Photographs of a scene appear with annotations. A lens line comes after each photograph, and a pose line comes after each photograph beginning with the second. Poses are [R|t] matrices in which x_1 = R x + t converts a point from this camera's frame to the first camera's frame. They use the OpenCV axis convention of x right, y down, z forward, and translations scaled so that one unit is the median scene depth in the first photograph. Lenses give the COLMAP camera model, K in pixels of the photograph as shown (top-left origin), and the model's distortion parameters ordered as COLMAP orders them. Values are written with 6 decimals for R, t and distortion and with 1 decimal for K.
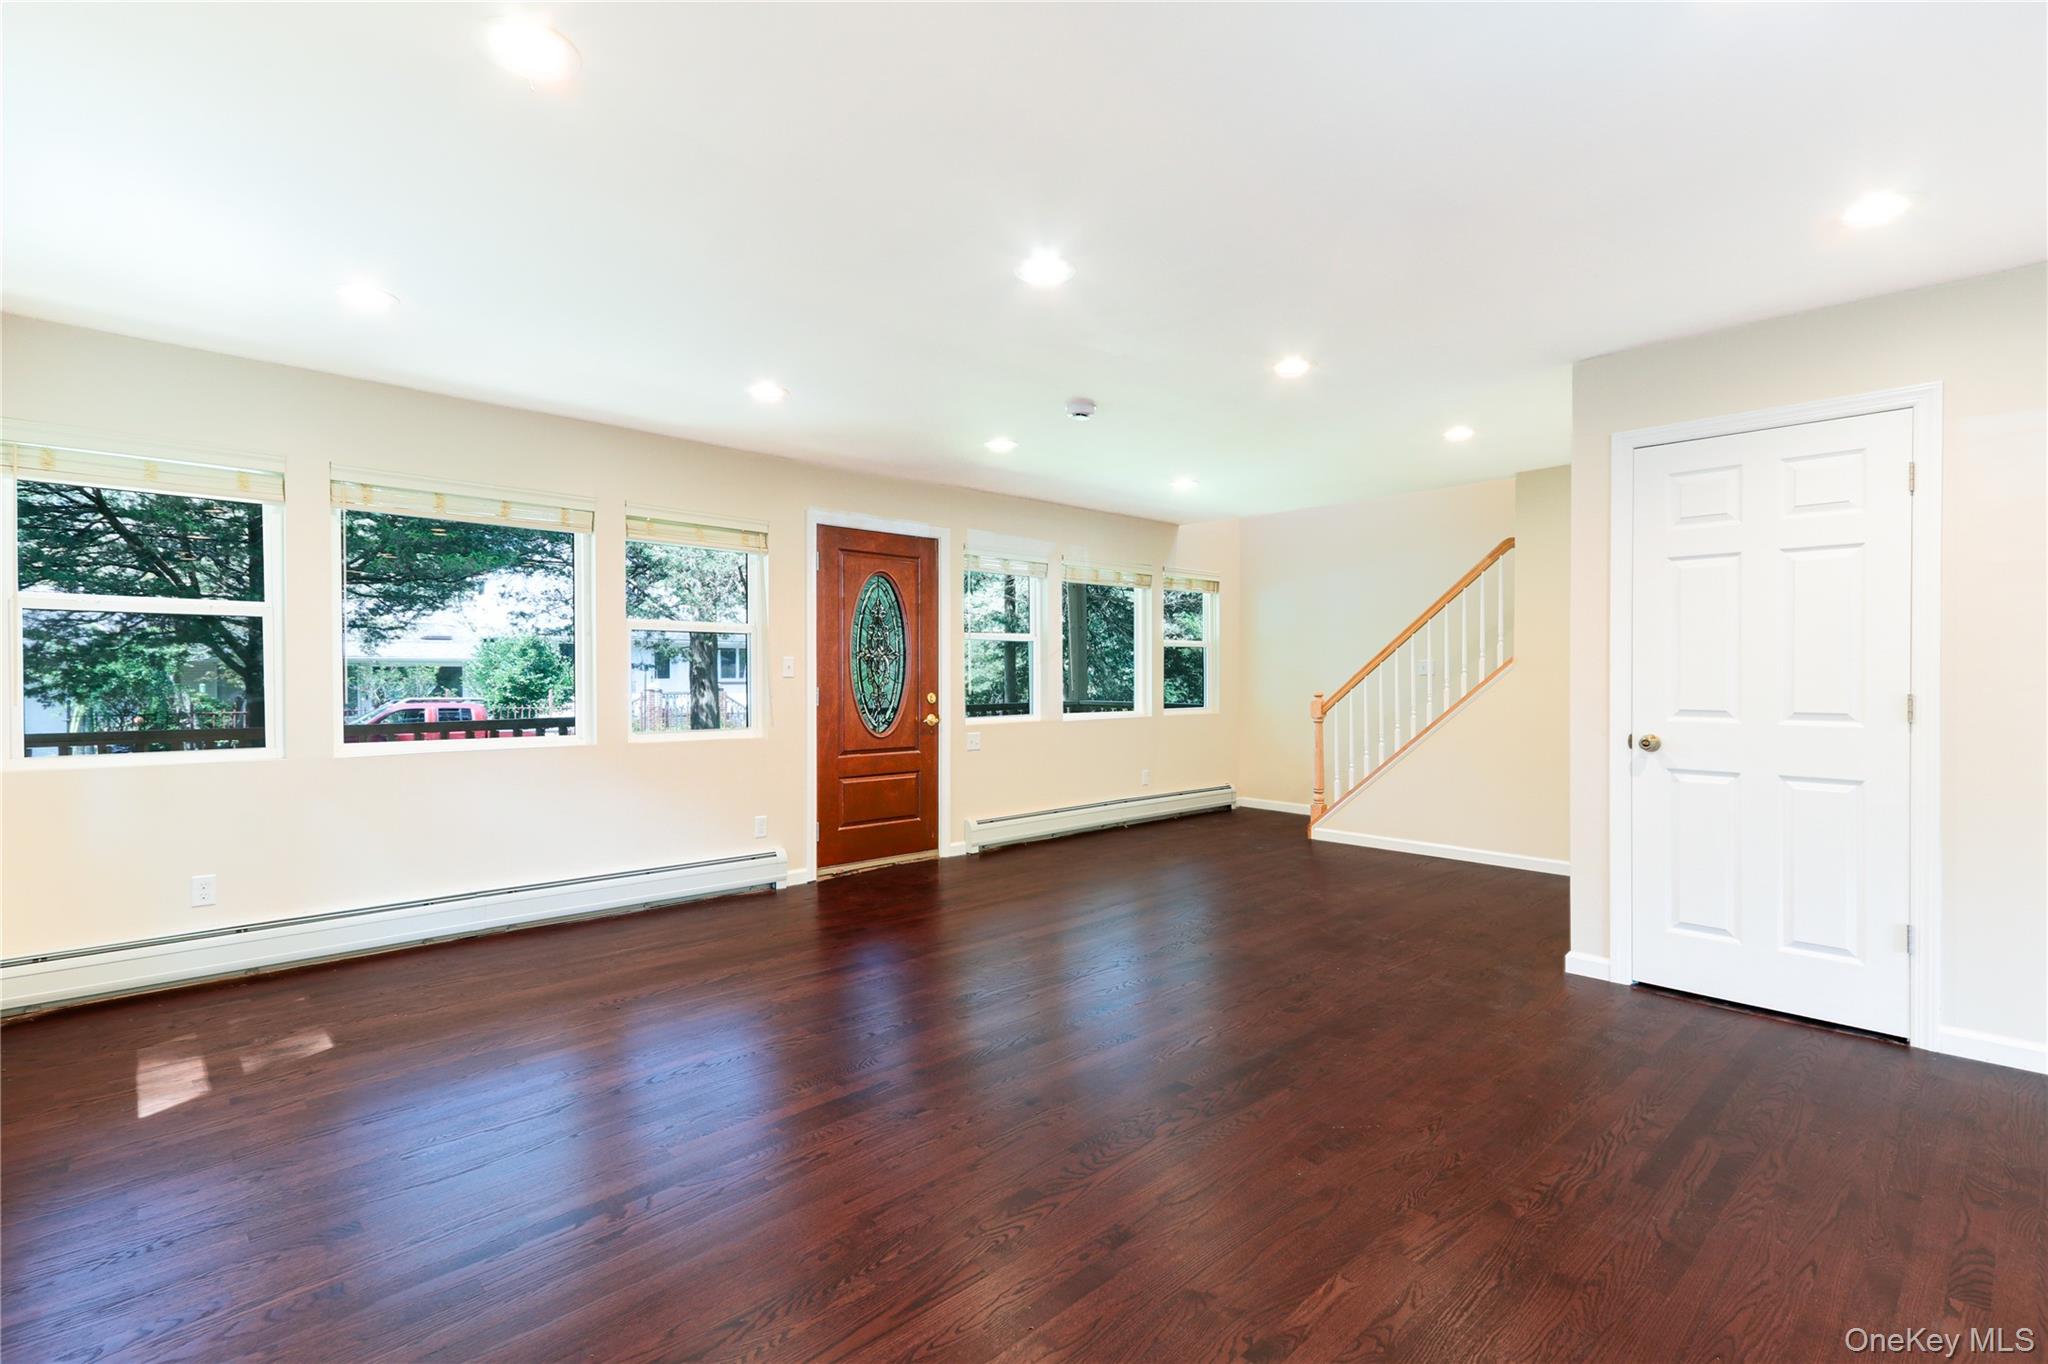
lens RADIAL K [[957.4, 0, 1018.4], [0, 957.4, 692.3], [0, 0, 1]] dist [0.023027, 0.000018]
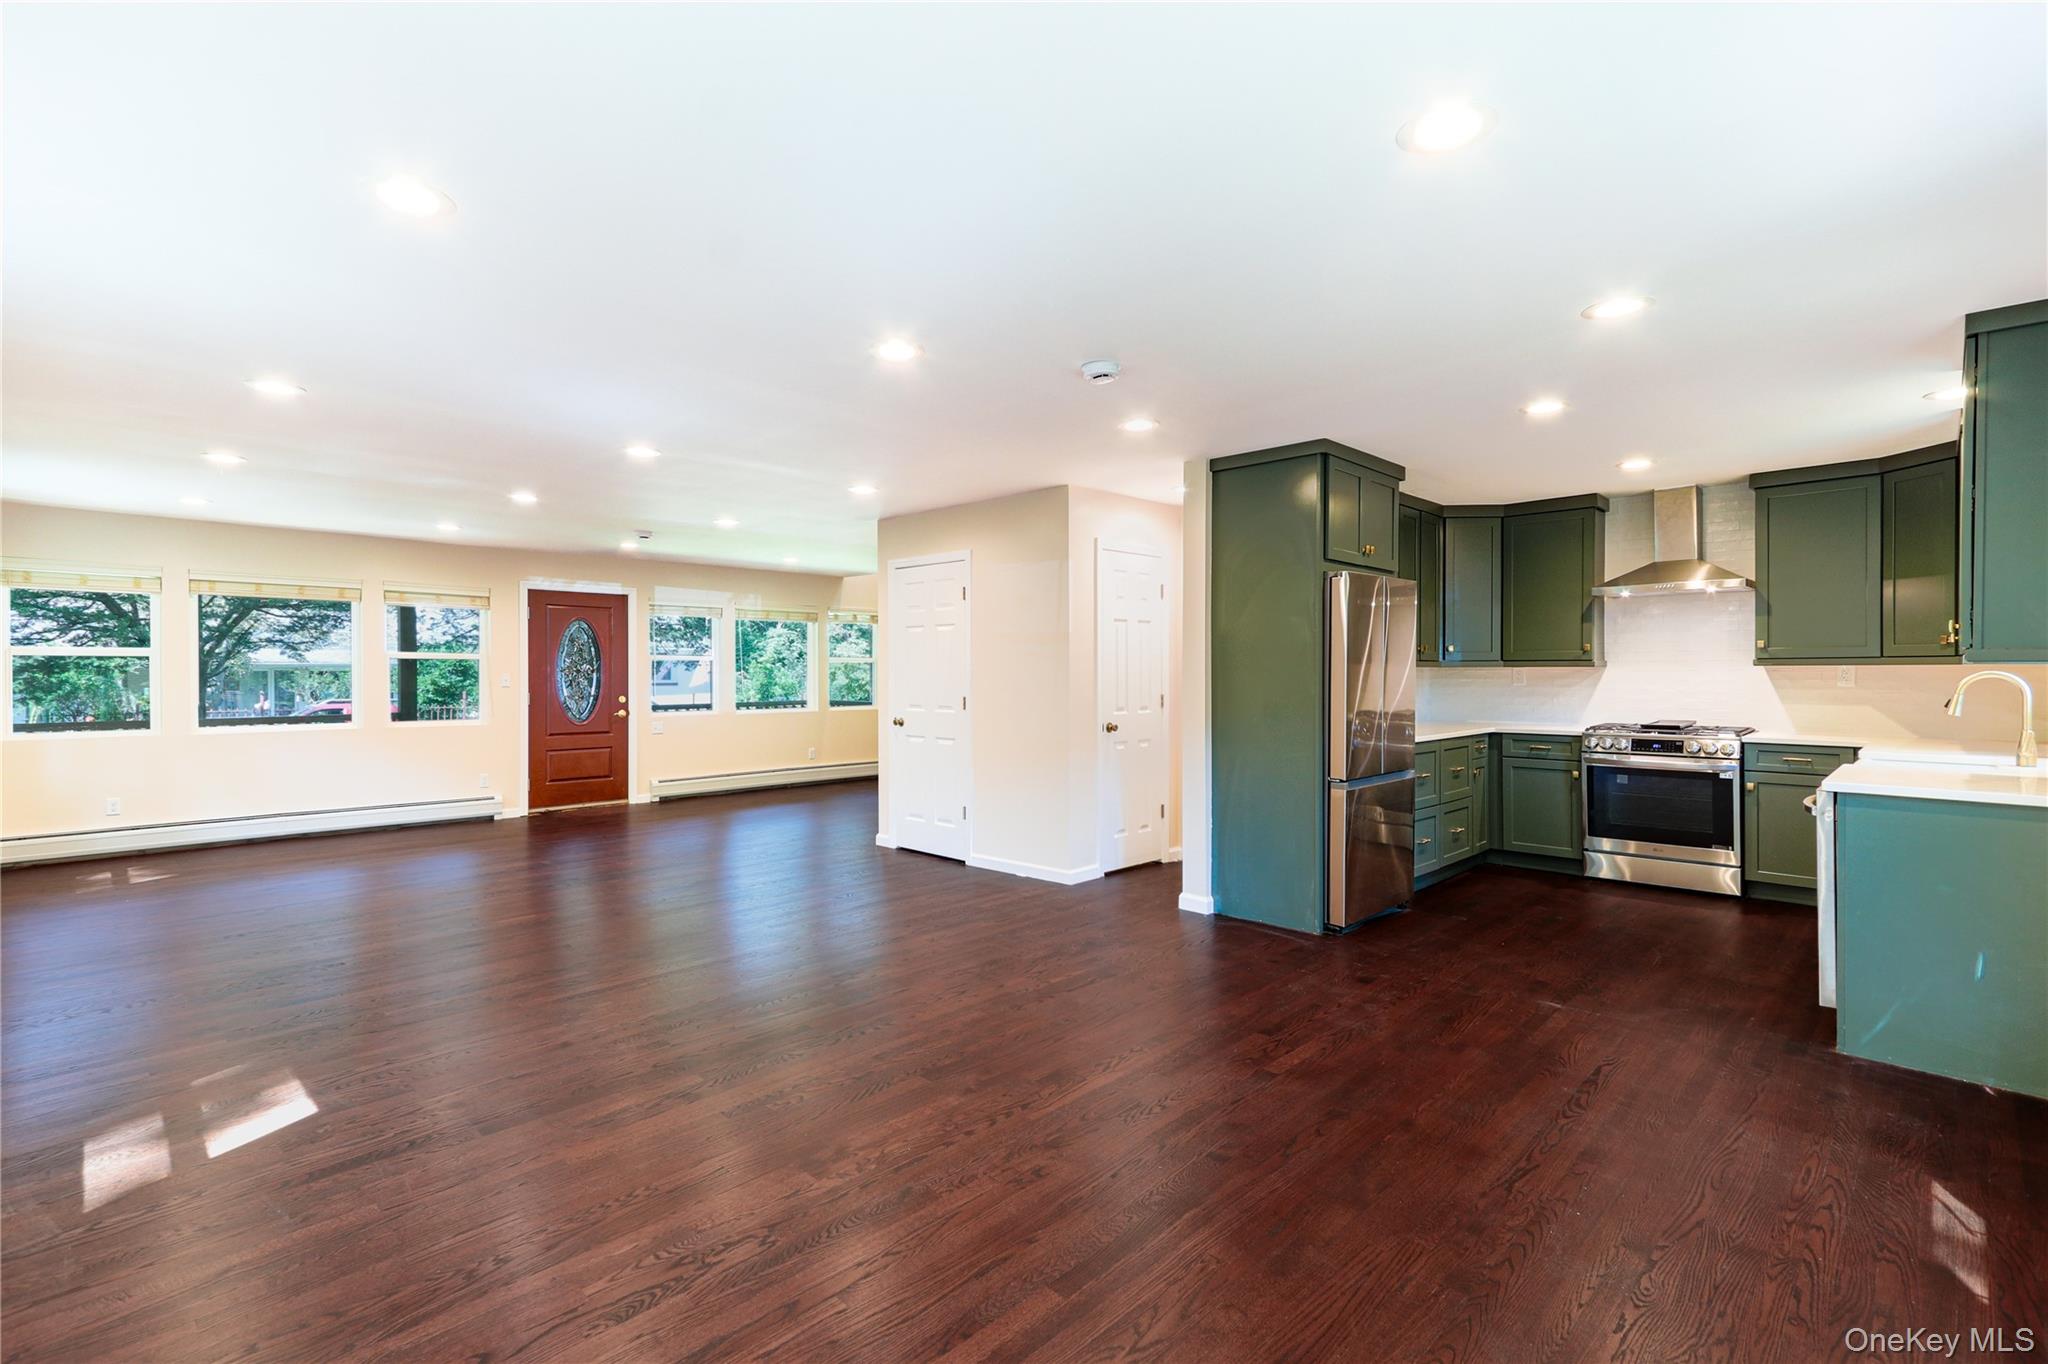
lens RADIAL K [[941.9, 0, 1024.0], [0, 941.9, 682.0], [0, 0, 1]] dist [0.020703, 0.000014]
pose [[0.999410, -0.003211, 0.034182, 0.502464], [0.003518, 0.999954, -0.008908, -0.005804], [-0.034152, 0.009023, 0.999376, -0.532540]]
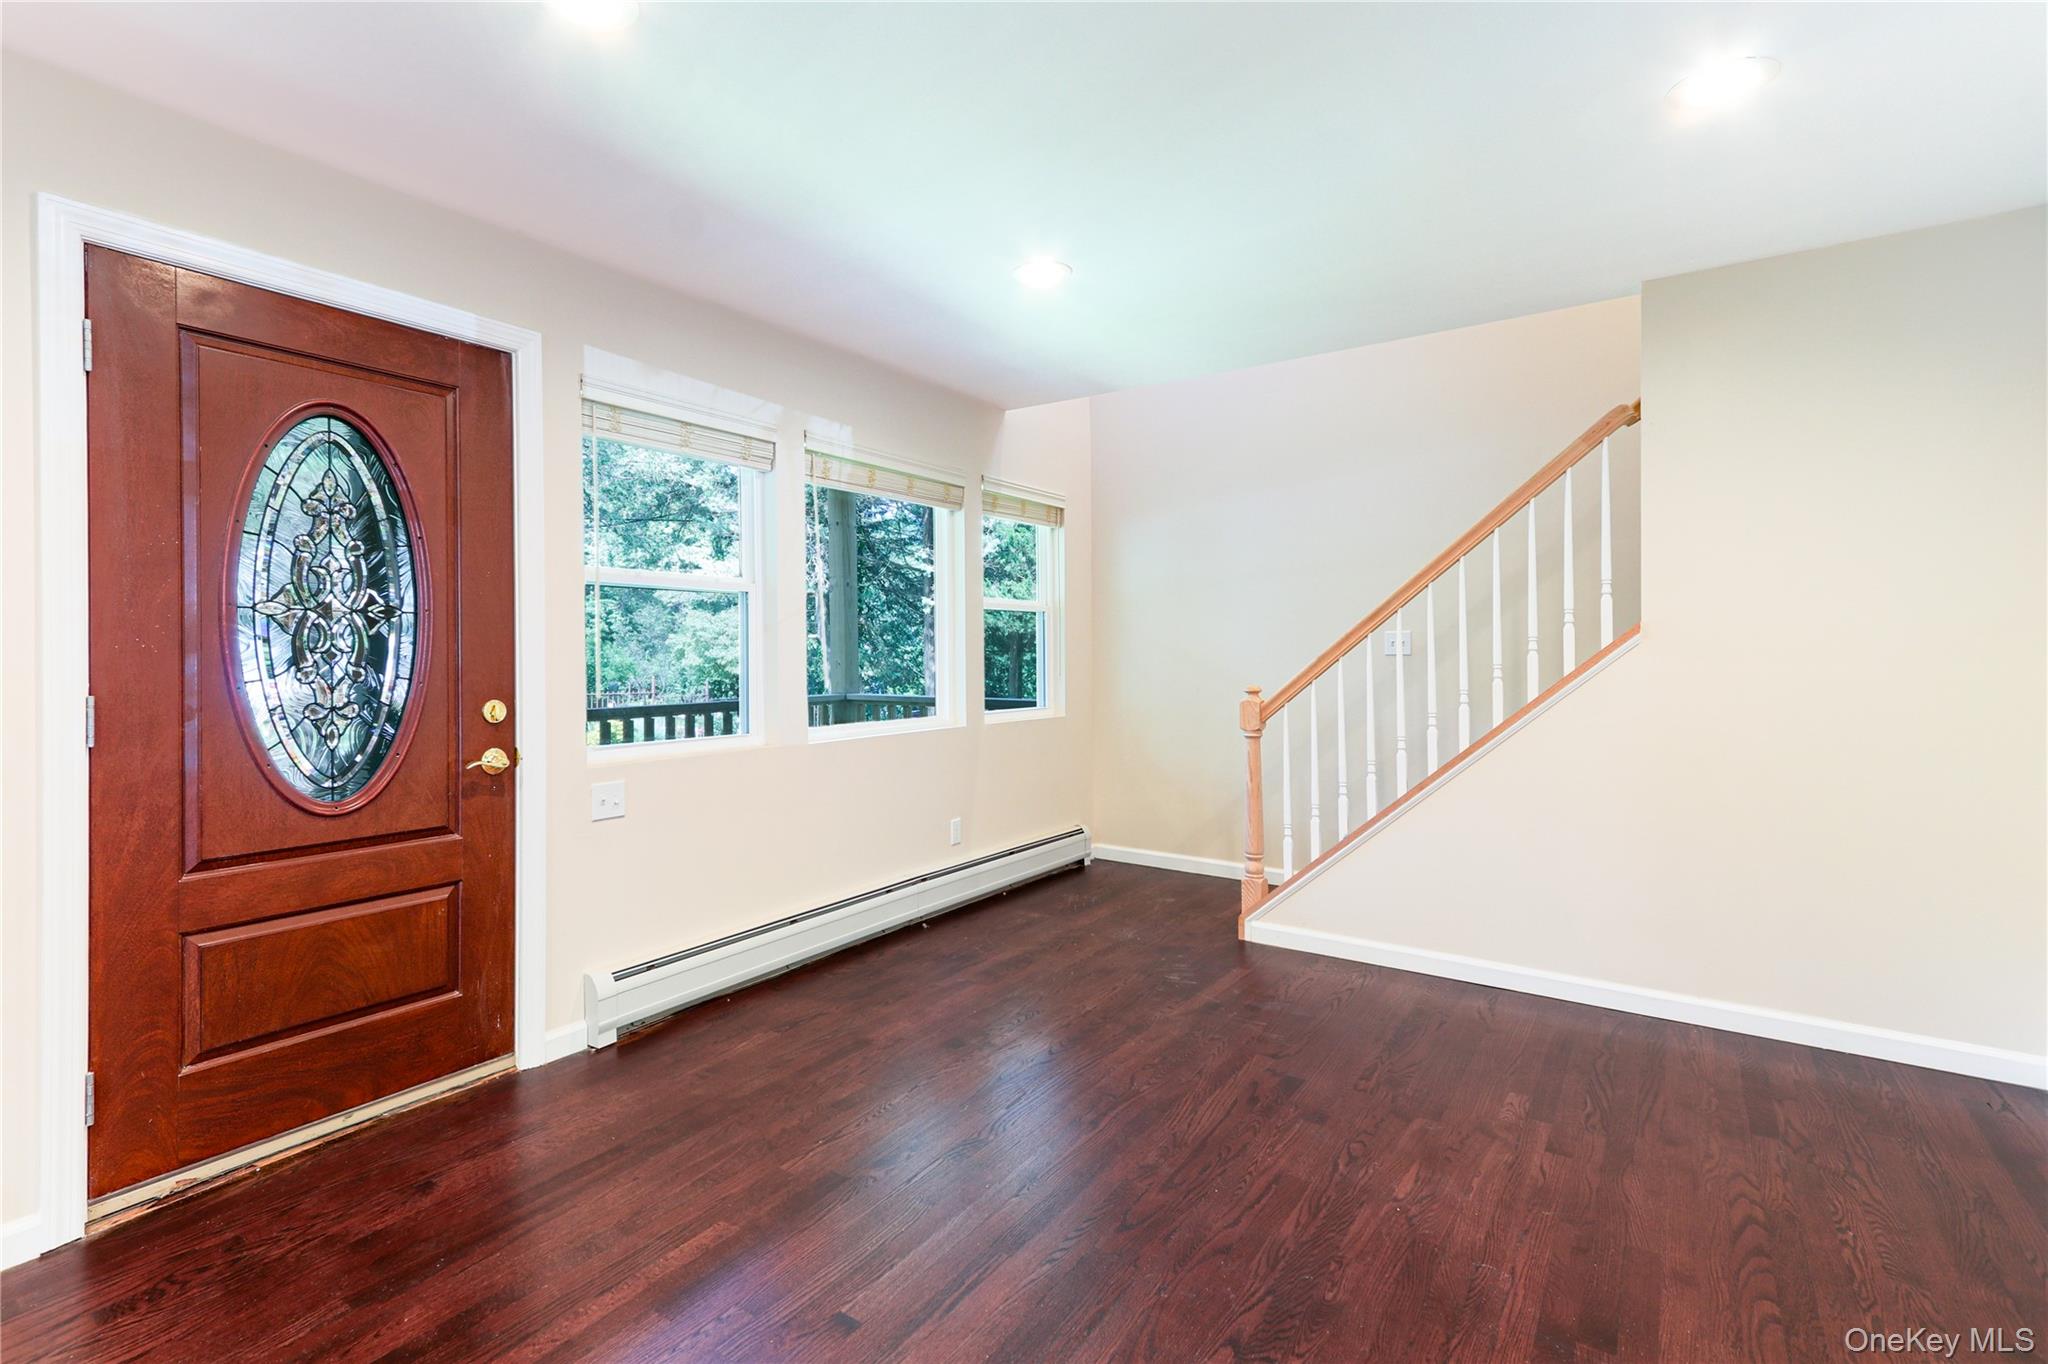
lens RADIAL K [[954.9, 0, 985.0], [0, 954.9, 673.8], [0, 0, 1]] dist [0.004542, 0.000331]
pose [[0.980742, -0.006630, 0.195195, 0.045836], [0.006059, 0.999975, 0.003522, -0.011673], [-0.195214, -0.002272, 0.980758, 0.528033]]
